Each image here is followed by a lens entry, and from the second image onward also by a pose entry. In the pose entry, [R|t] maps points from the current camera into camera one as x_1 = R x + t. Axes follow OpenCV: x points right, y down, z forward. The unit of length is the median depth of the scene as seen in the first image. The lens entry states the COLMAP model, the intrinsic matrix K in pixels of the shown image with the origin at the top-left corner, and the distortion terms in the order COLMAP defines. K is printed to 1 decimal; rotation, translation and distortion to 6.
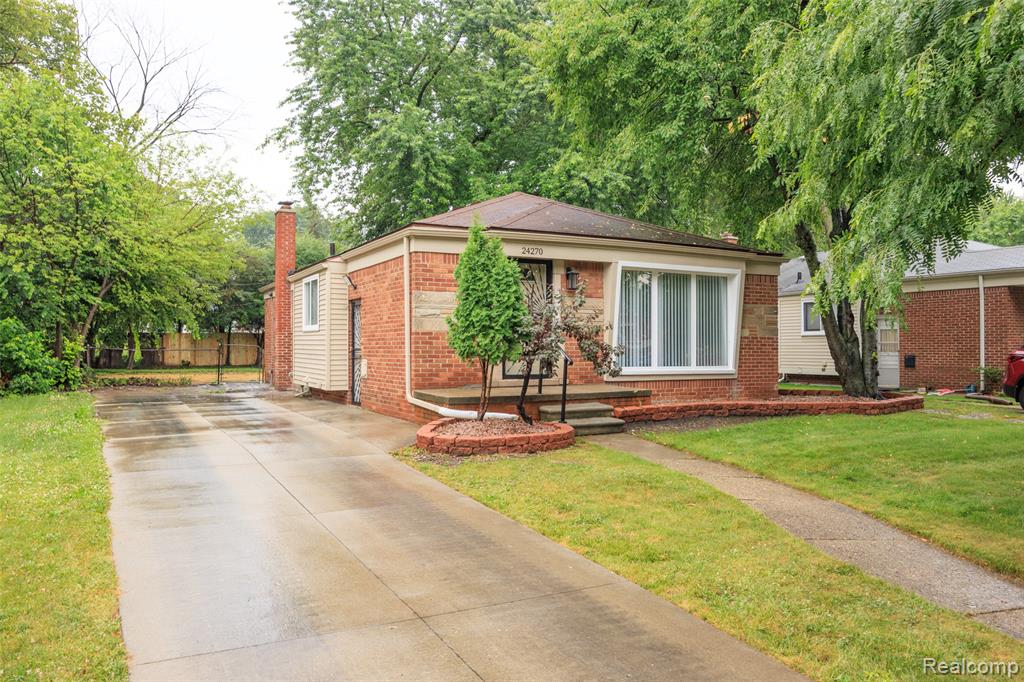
lens RADIAL K [[755.4, 0, 512.0], [0, 755.4, 341.0], [0, 0, 1]] dist [-0.005516, -0.000495]
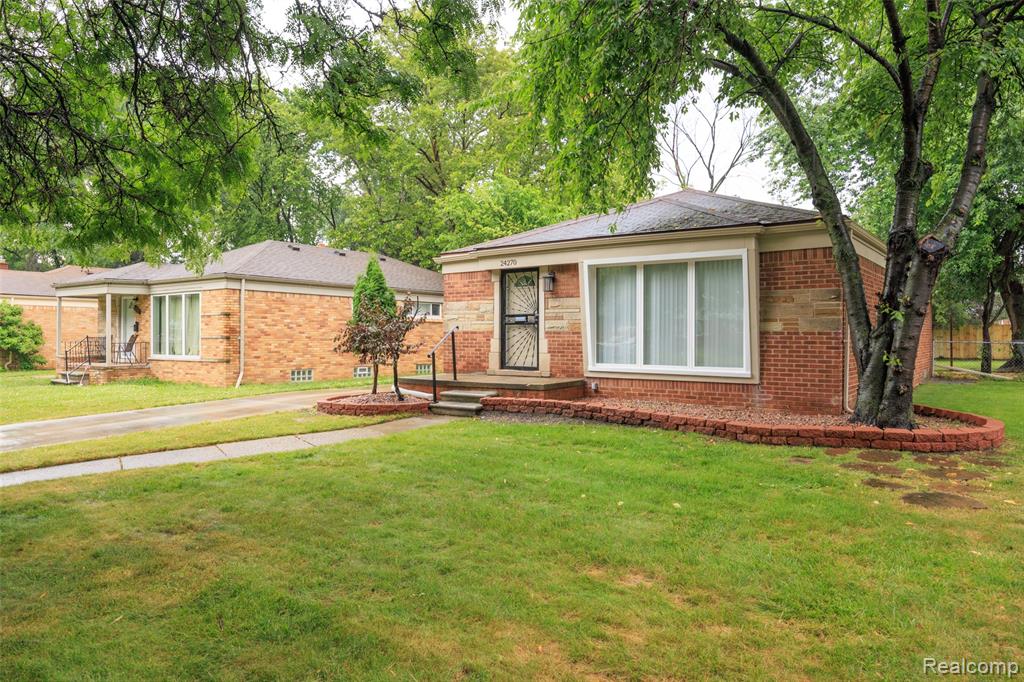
lens RADIAL K [[677.7, 0, 512.0], [0, 677.7, 341.0], [0, 0, 1]] dist [-0.007581, -0.001201]
pose [[0.423078, 0.001924, -0.906091, 0.960877], [0.001051, 0.999996, 0.002614, 0.001564], [0.906093, -0.002058, 0.423074, 0.533330]]
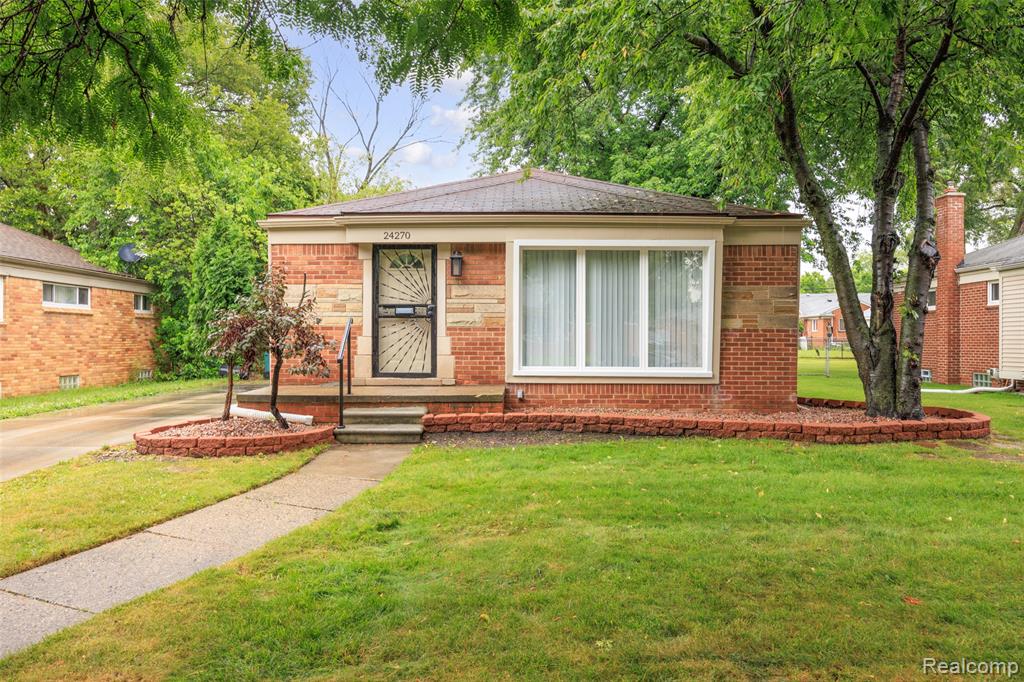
lens RADIAL K [[755.4, 0, 512.0], [0, 755.4, 341.0], [0, 0, 1]] dist [-0.005516, -0.000495]
pose [[0.870270, -0.001564, -0.492573, 0.564472], [0.002247, 0.999997, 0.000795, 0.005658], [0.492570, -0.001798, 0.870271, 0.277213]]
